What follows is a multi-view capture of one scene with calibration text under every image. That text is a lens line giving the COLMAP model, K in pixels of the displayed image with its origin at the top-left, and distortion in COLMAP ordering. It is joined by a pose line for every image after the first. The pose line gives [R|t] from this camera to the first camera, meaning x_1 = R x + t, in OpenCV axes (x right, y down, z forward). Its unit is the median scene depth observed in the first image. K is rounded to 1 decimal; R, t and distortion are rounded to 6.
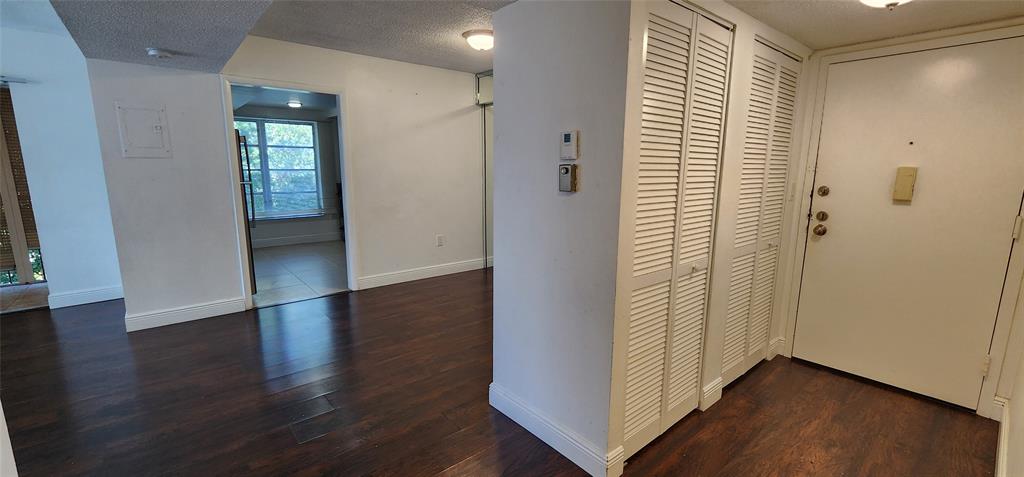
lens RADIAL K [[424.8, 0, 512.0], [0, 424.8, 238.5], [0, 0, 1]] dist [-0.015583, 0.000452]
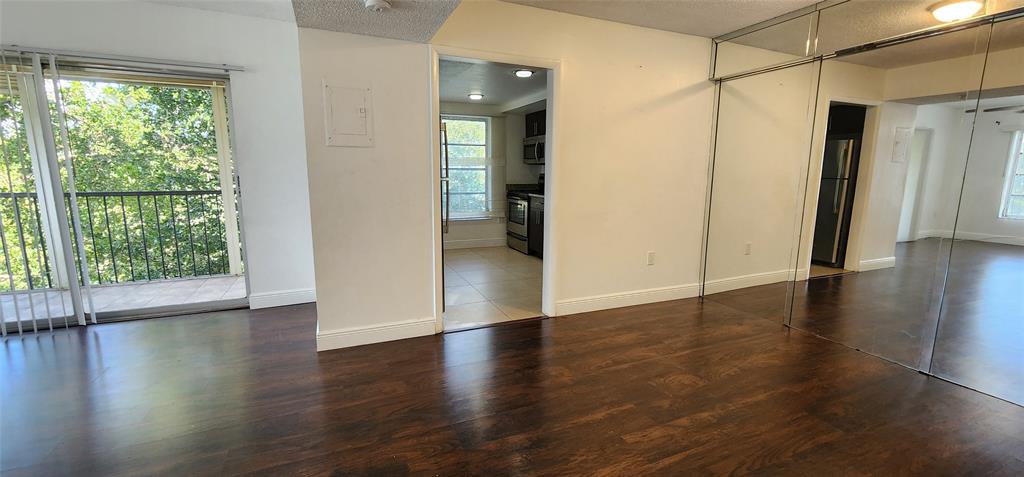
lens RADIAL K [[368.8, 0, 464.6], [0, 368.8, 229.8], [0, 0, 1]] dist [-0.000695, -0.000018]
pose [[0.945191, 0.047460, -0.323052, -0.308898], [-0.055385, 0.998347, -0.015376, -0.020170], [0.321788, 0.032425, 0.946256, 0.289705]]
